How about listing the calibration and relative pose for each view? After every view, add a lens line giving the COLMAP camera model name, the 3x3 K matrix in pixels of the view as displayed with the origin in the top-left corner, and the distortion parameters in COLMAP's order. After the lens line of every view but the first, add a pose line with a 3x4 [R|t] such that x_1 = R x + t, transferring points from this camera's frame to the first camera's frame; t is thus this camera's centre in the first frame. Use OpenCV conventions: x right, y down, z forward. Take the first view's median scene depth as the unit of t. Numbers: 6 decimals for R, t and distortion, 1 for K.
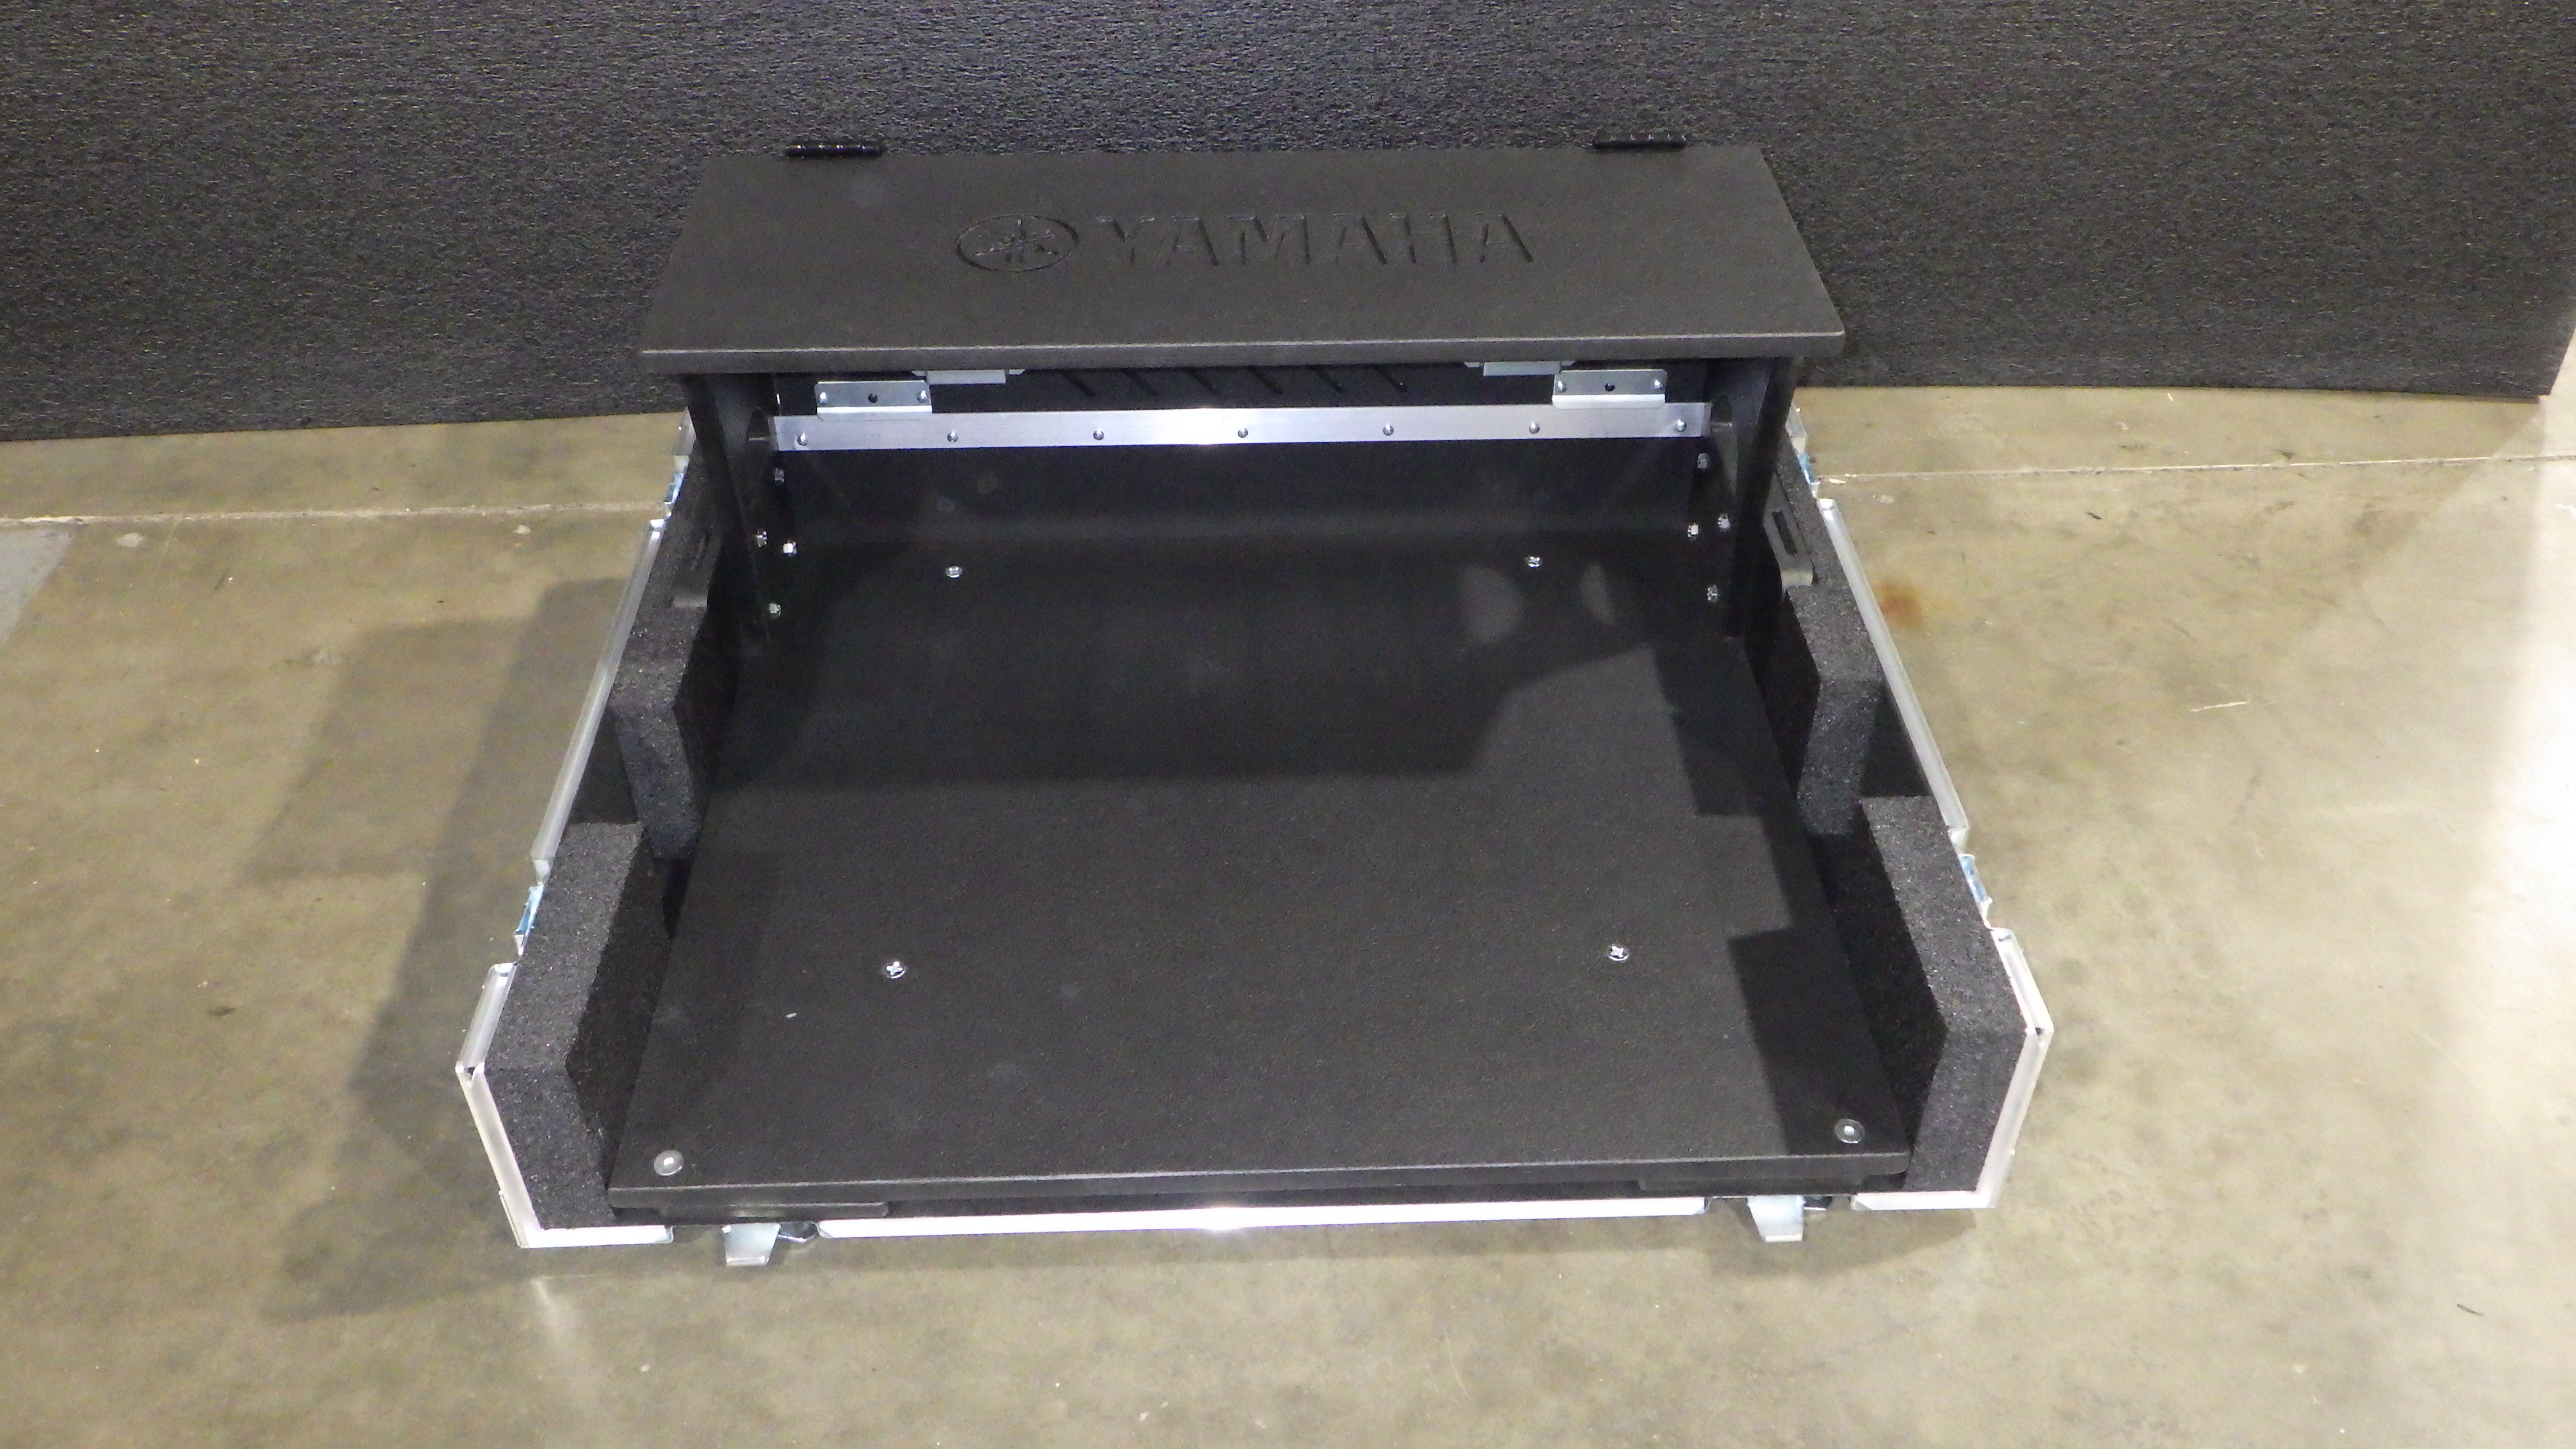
lens RADIAL K [[2155.7, 0, 1287.0], [0, 2155.7, 702.7], [0, 0, 1]] dist [-0.002278, -0.000486]
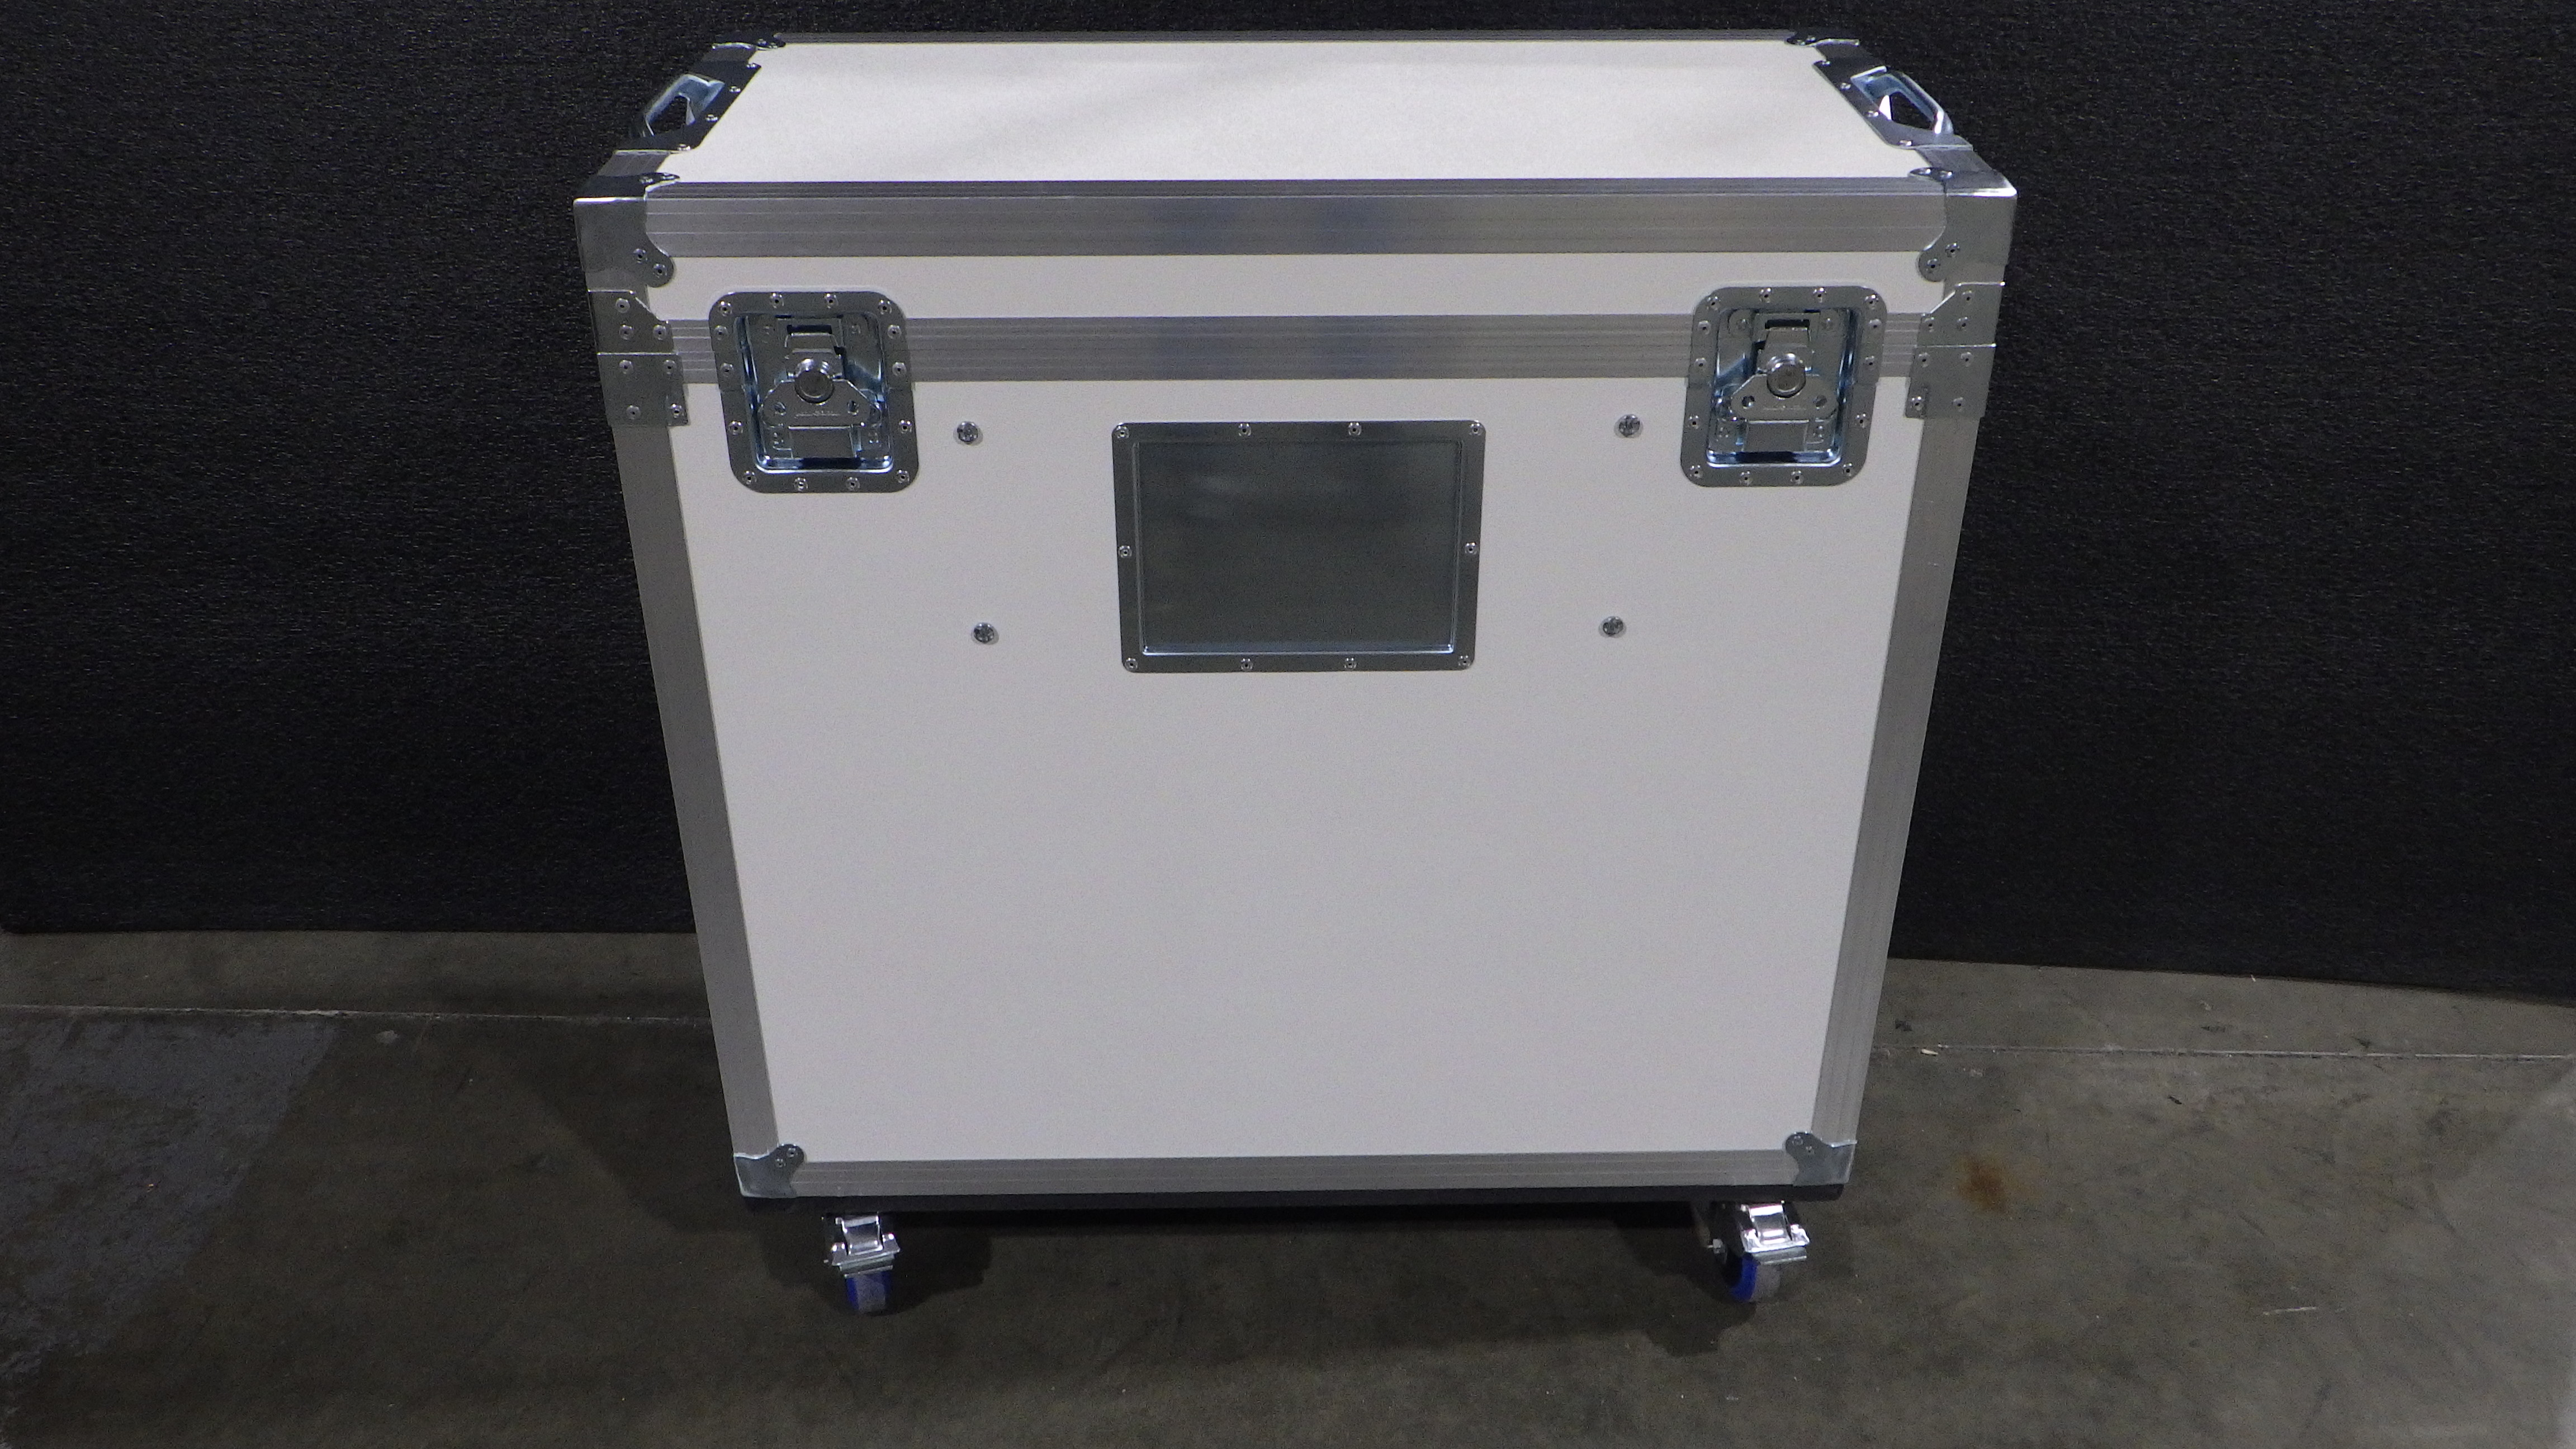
lens RADIAL K [[2155.7, 0, 1285.4], [0, 2155.7, 692.3], [0, 0, 1]] dist [-0.002278, -0.000486]
pose [[0.996756, 0.037202, -0.071375, 0.005500], [-0.048814, 0.984480, -0.168569, -0.085669], [0.063996, 0.171506, 0.983102, -0.109342]]
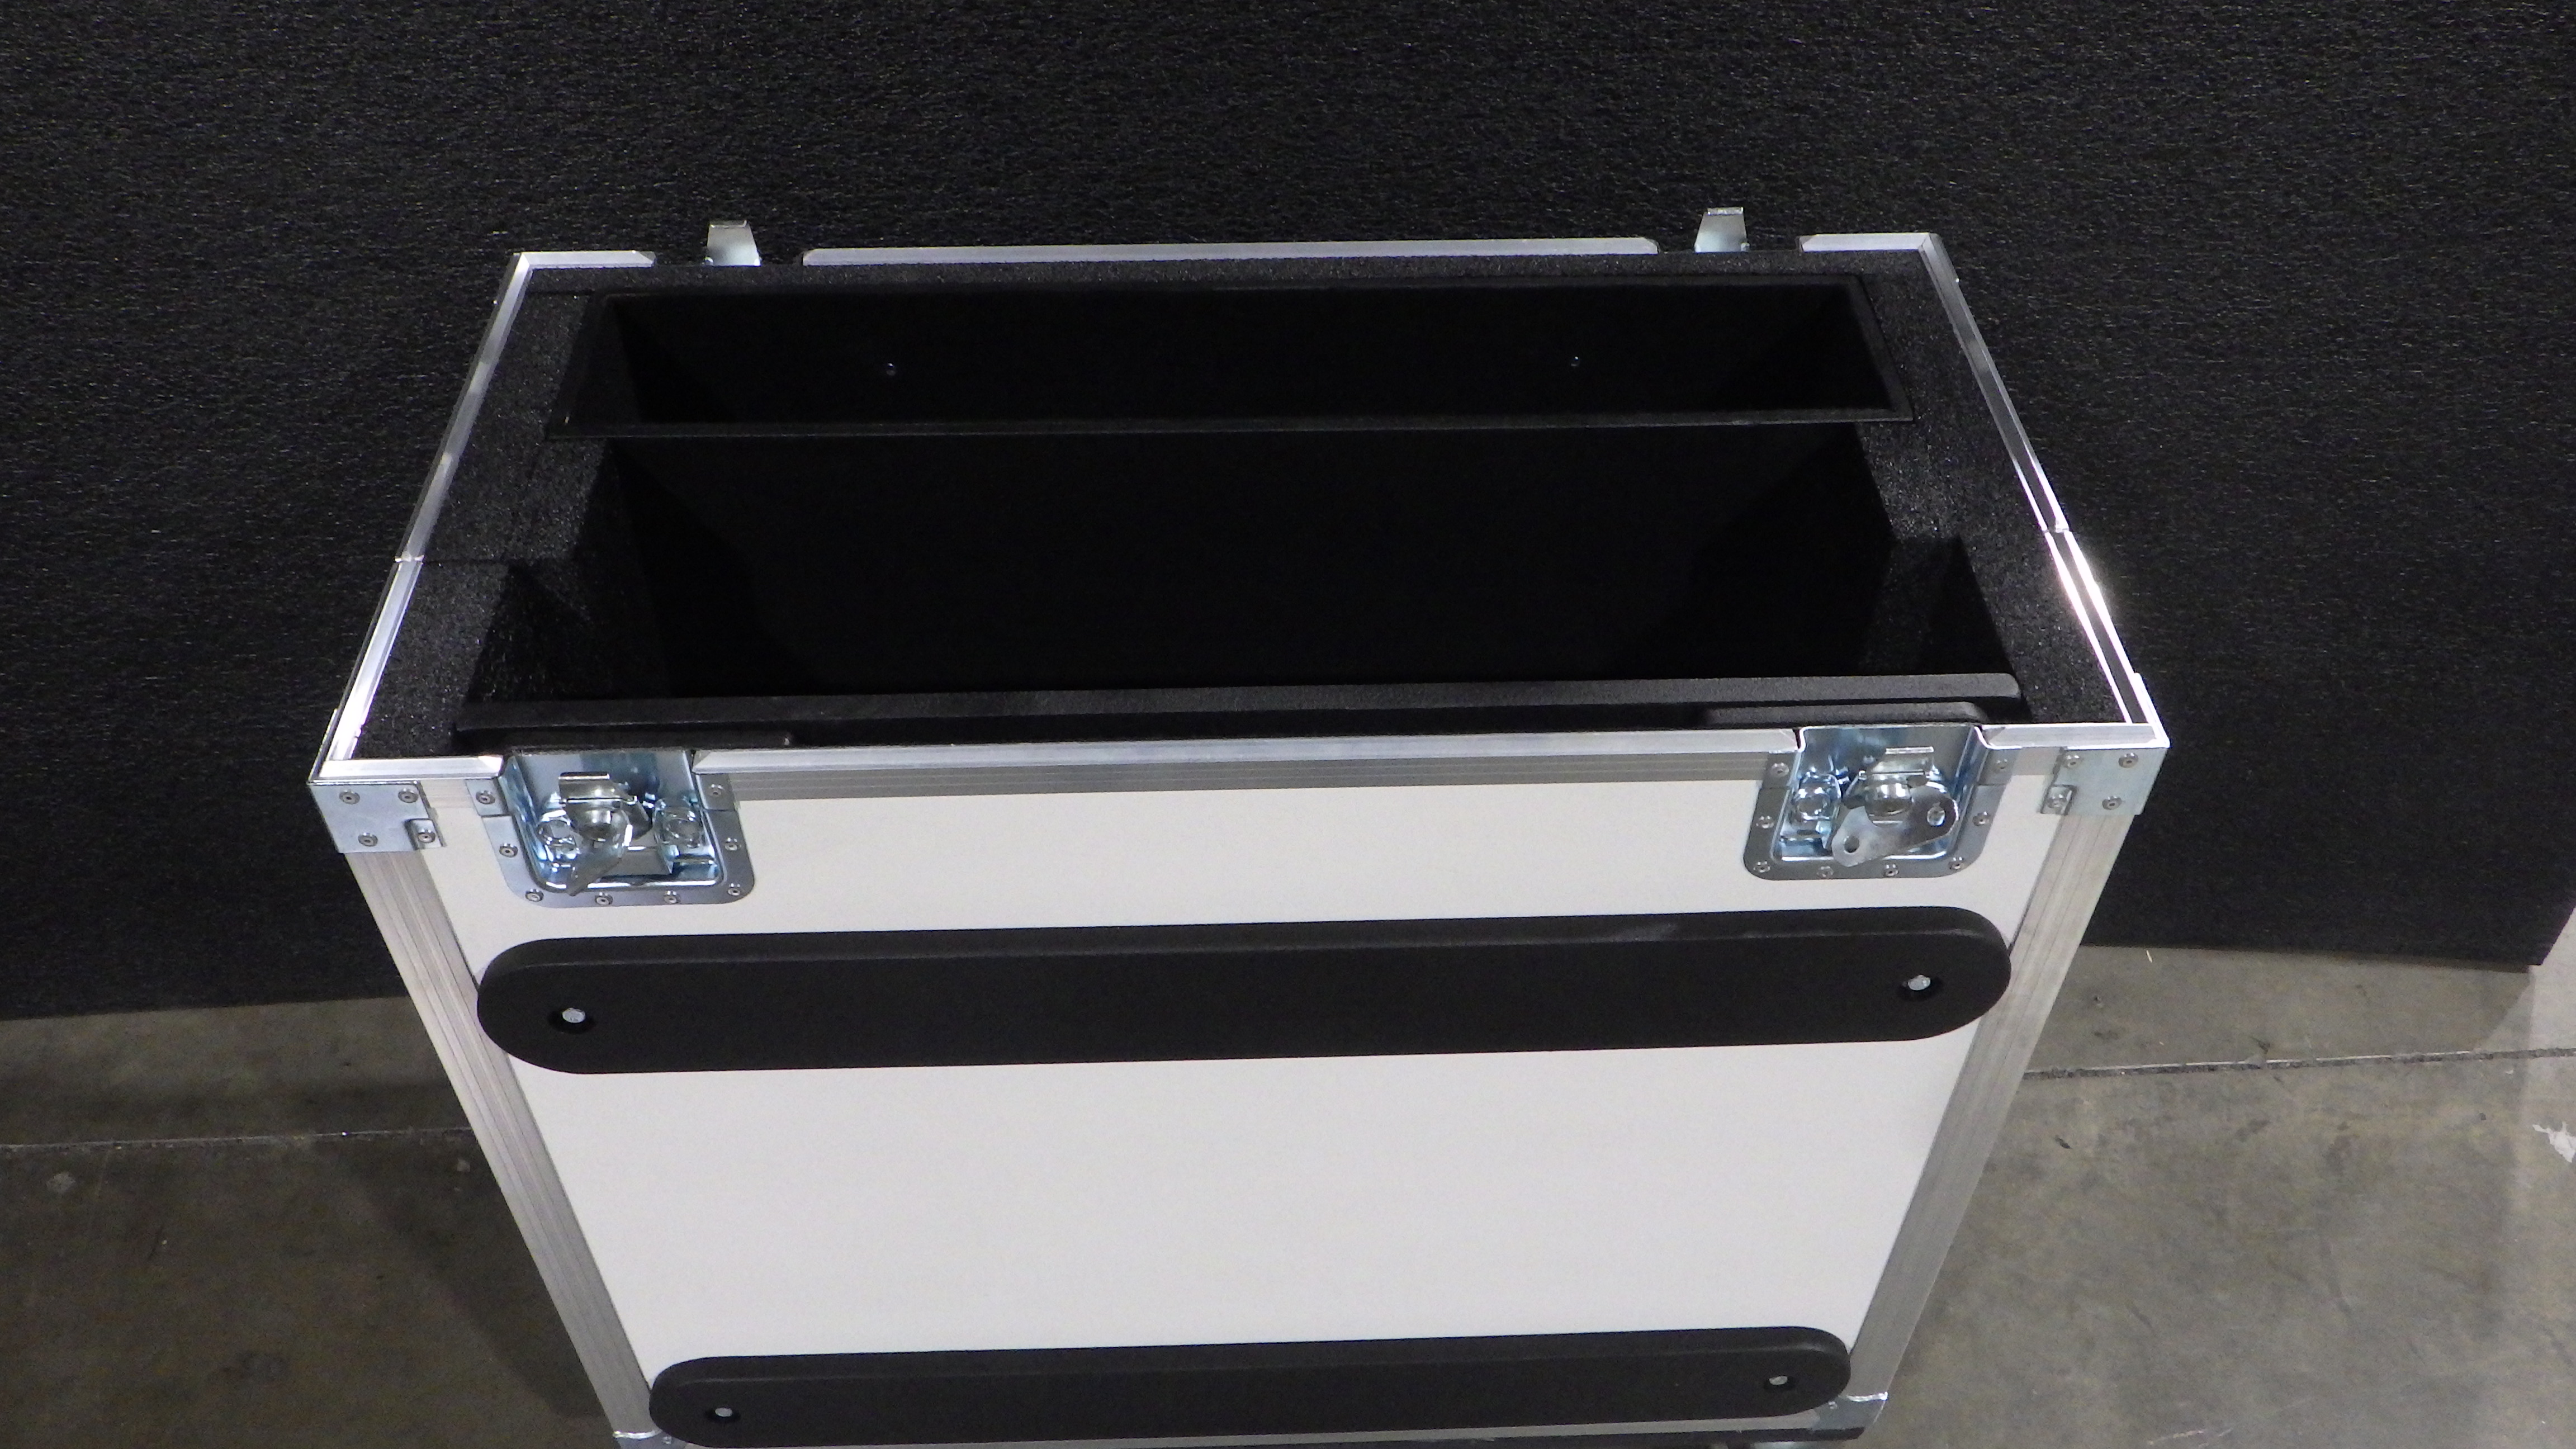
lens RADIAL K [[2155.7, 0, 1292.8], [0, 2155.7, 695.3], [0, 0, 1]] dist [-0.002278, -0.000486]
pose [[0.999980, 0.001353, 0.006099, 0.016949], [-0.002061, 0.993055, 0.117630, -0.411098], [-0.005898, -0.117640, 0.993039, 0.050420]]
